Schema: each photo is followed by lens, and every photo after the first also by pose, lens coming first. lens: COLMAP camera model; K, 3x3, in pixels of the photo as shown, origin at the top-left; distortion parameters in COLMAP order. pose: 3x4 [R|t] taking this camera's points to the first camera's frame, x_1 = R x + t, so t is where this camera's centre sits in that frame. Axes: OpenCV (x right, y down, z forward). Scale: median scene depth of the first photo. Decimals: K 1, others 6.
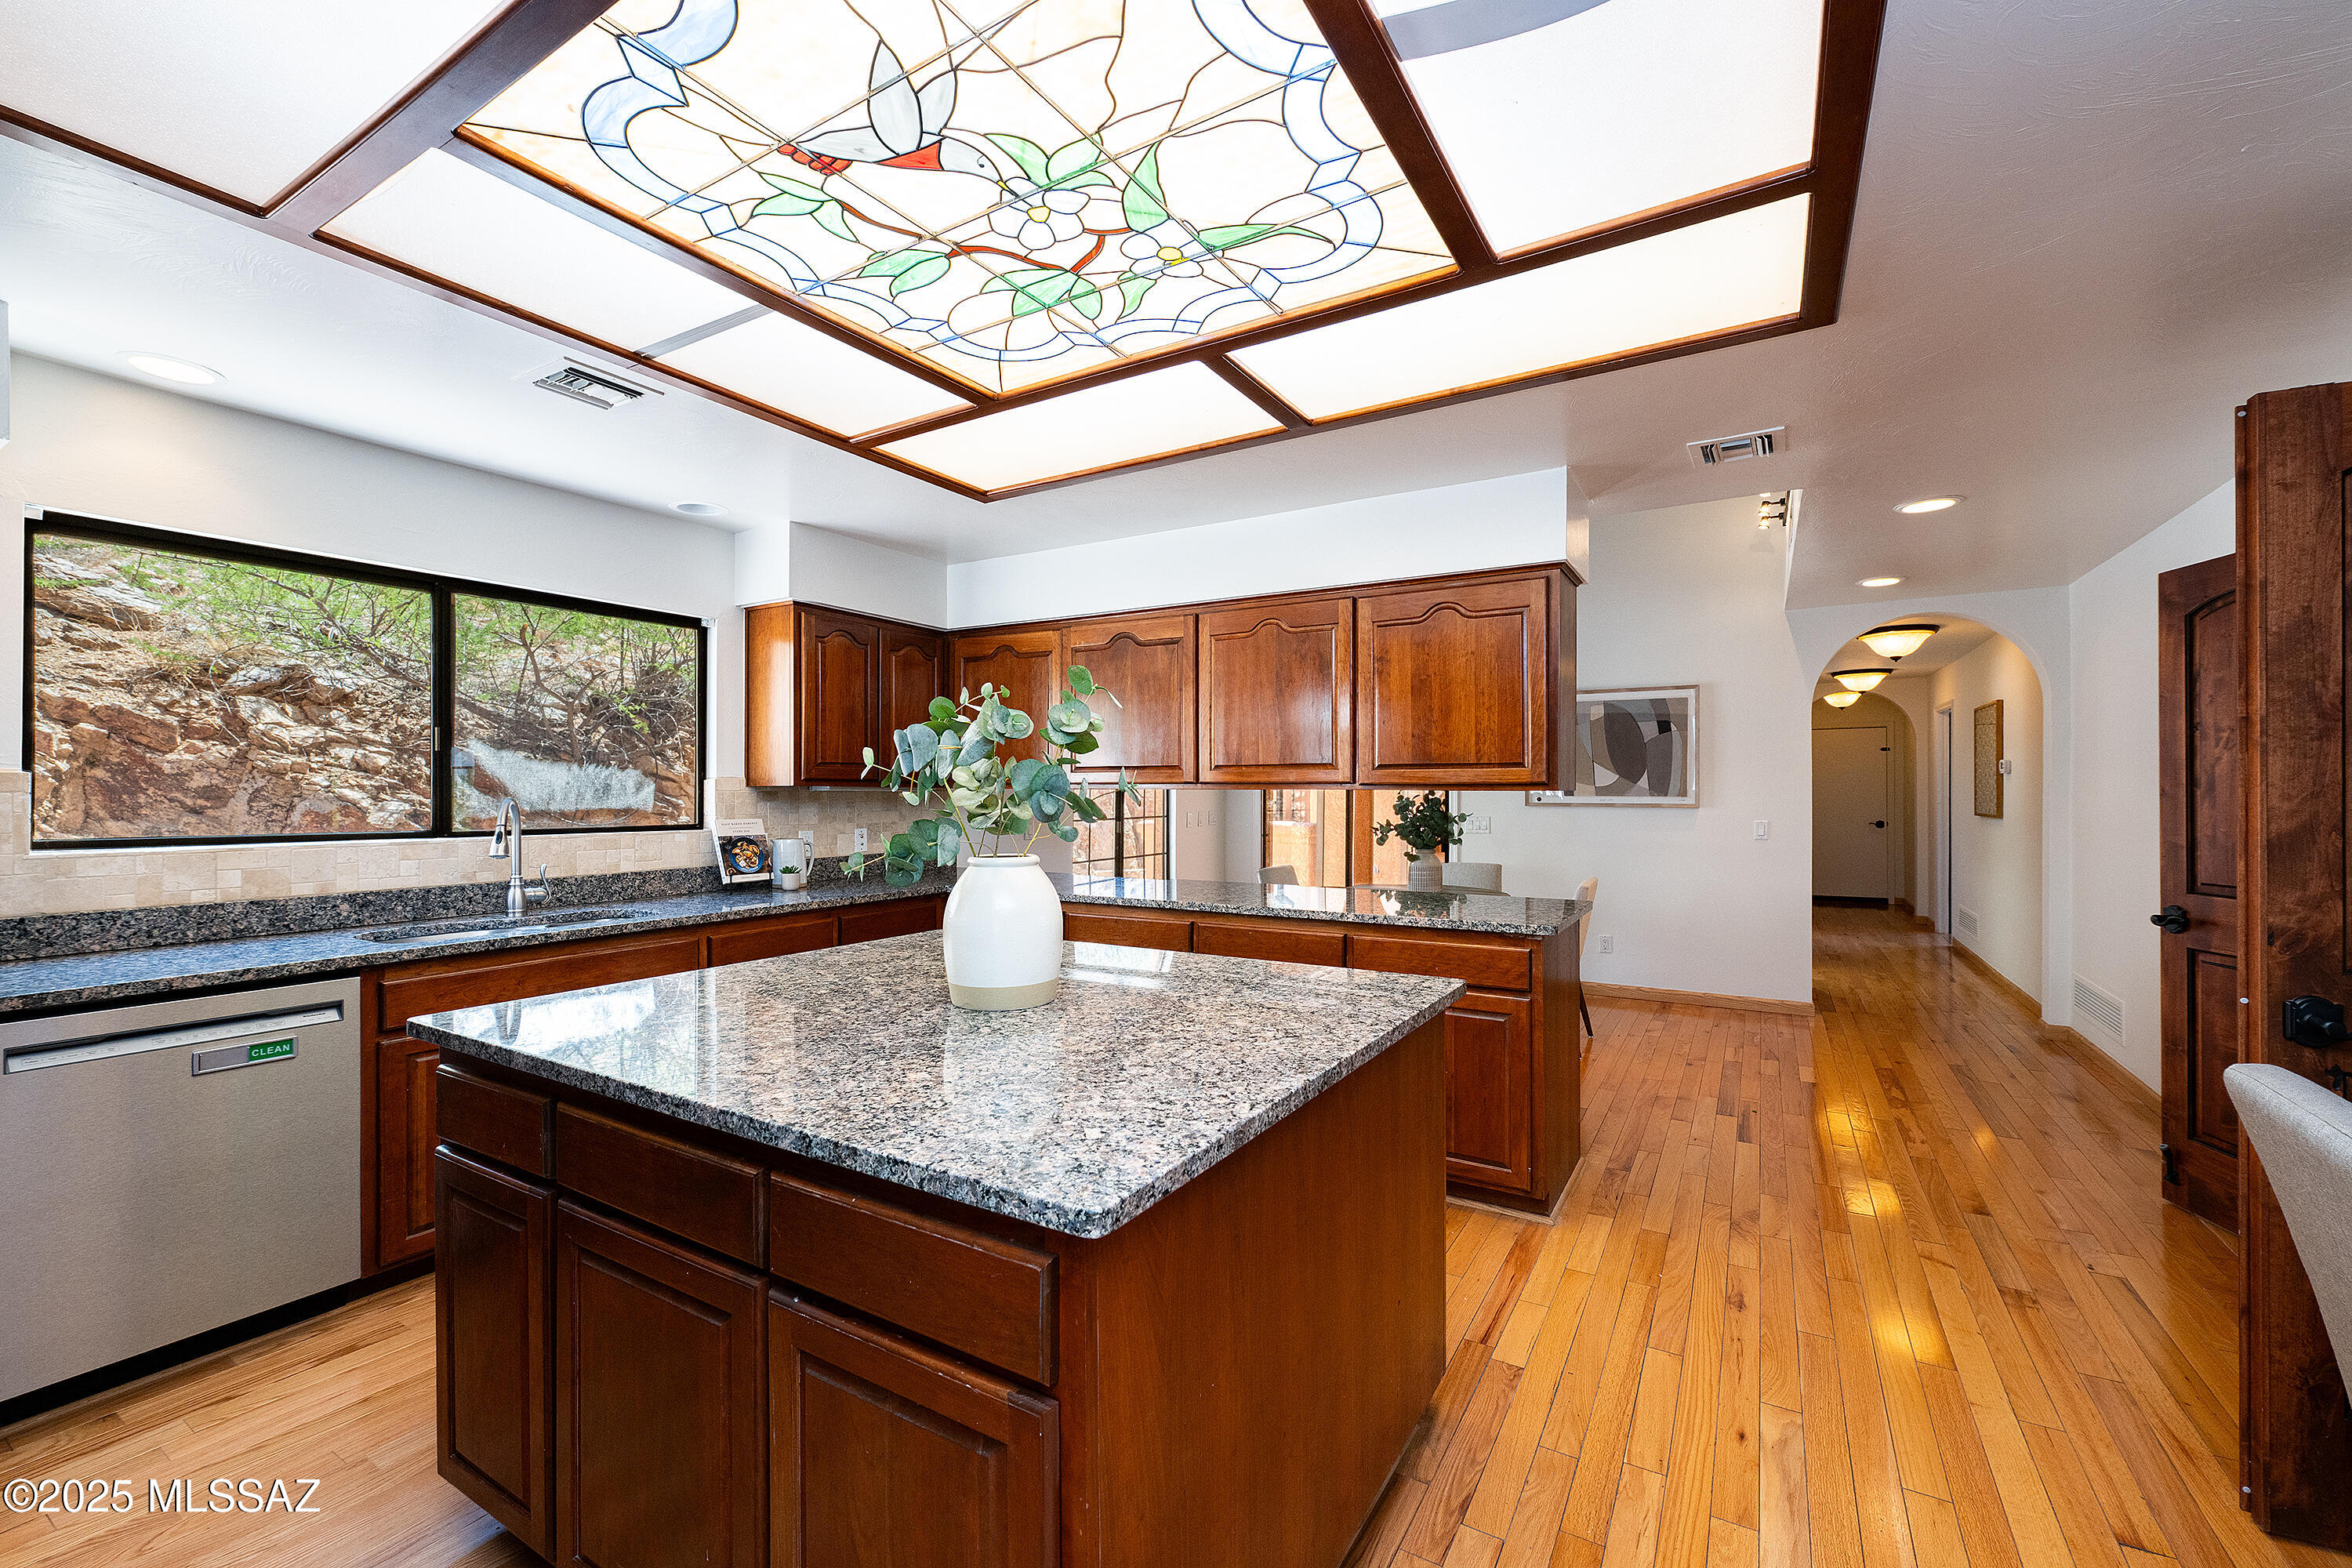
lens RADIAL K [[949.2, 0, 1190.2], [0, 949.2, 789.1], [0, 0, 1]] dist [0.002585, 0.000361]
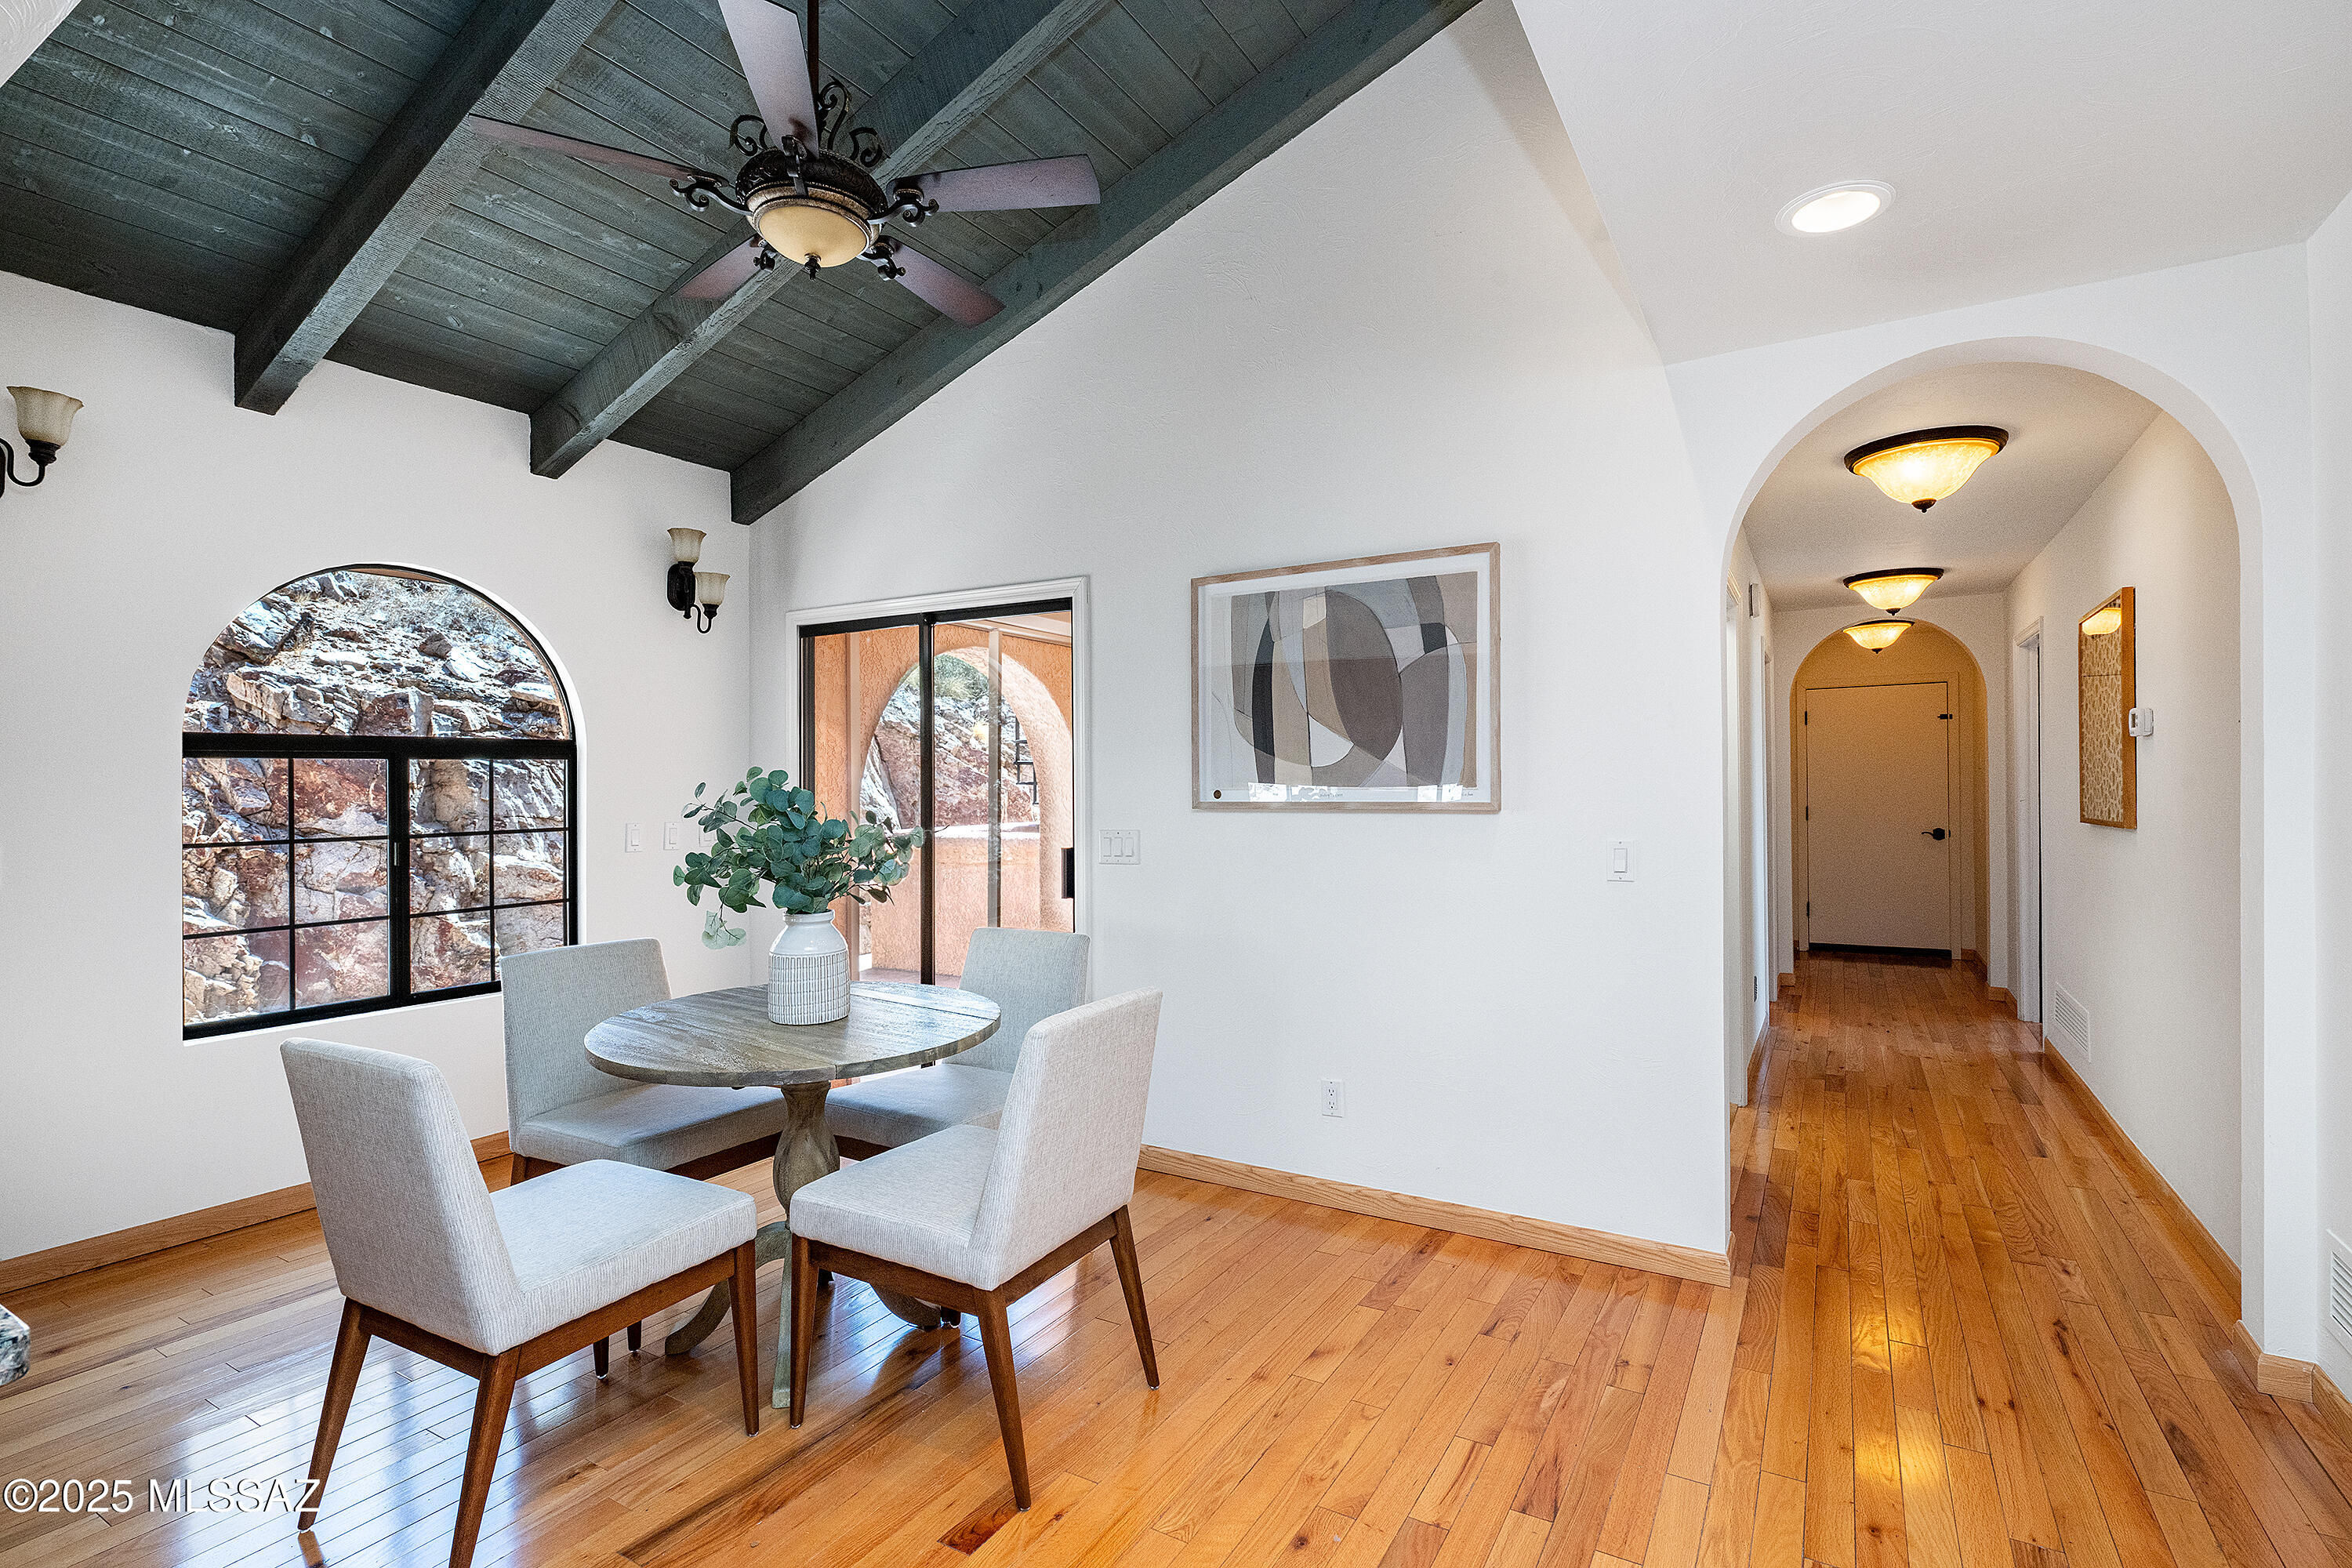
lens RADIAL K [[1182.4, 0, 1185.7], [0, 1182.4, 778.1], [0, 0, 1]] dist [0.003237, 0.000524]
pose [[0.999103, -0.001641, 0.042308, 0.330799], [0.001946, 0.999972, -0.007167, 0.007391], [-0.042295, 0.007243, 0.999079, 0.399973]]
